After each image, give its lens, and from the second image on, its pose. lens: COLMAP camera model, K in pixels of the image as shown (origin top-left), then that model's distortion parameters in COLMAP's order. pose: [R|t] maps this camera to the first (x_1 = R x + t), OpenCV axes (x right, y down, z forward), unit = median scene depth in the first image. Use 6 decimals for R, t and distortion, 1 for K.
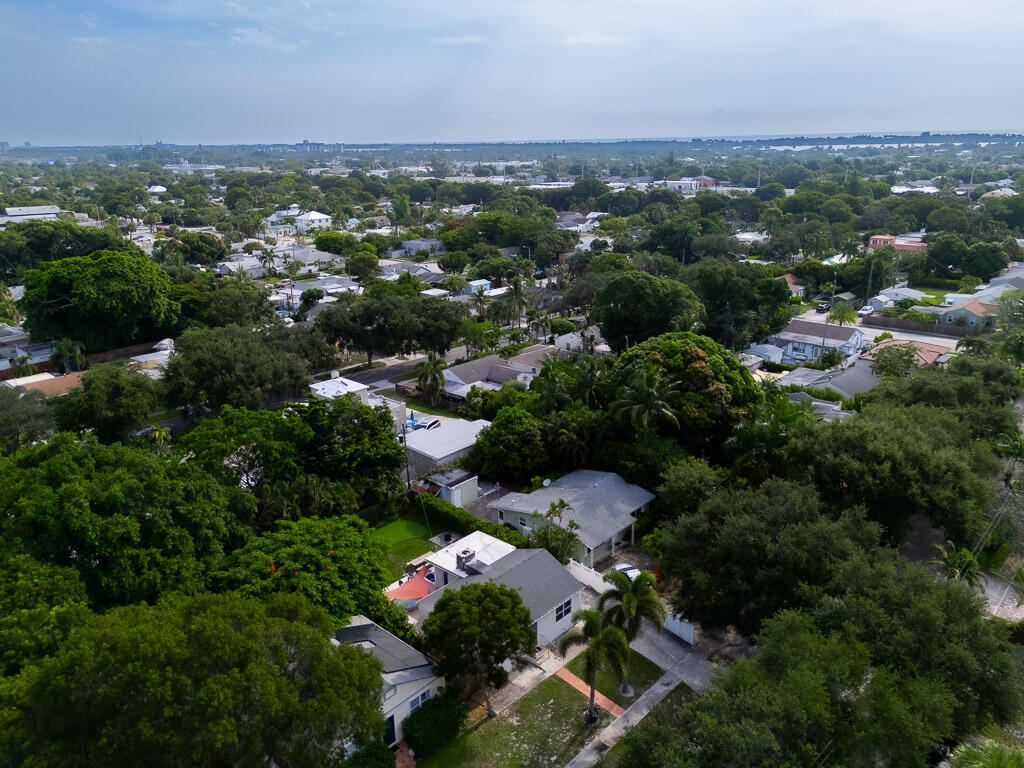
lens RADIAL K [[829.4, 0, 512.0], [0, 829.4, 384.0], [0, 0, 1]] dist [0.139507, -0.236633]
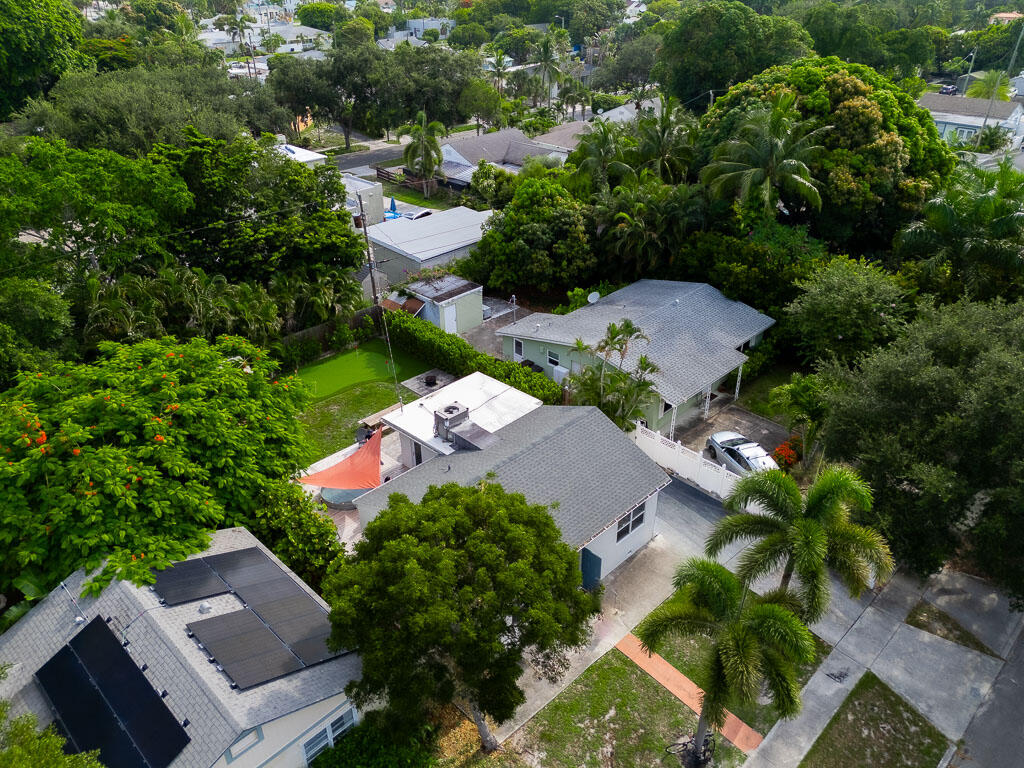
lens RADIAL K [[829.4, 0, 512.0], [0, 829.4, 384.0], [0, 0, 1]] dist [0.139507, -0.236633]
pose [[0.999467, 0.023095, -0.023058, -0.003017], [-0.018318, 0.981749, 0.189297, 0.067108], [0.027009, -0.188774, 0.981649, 0.387259]]
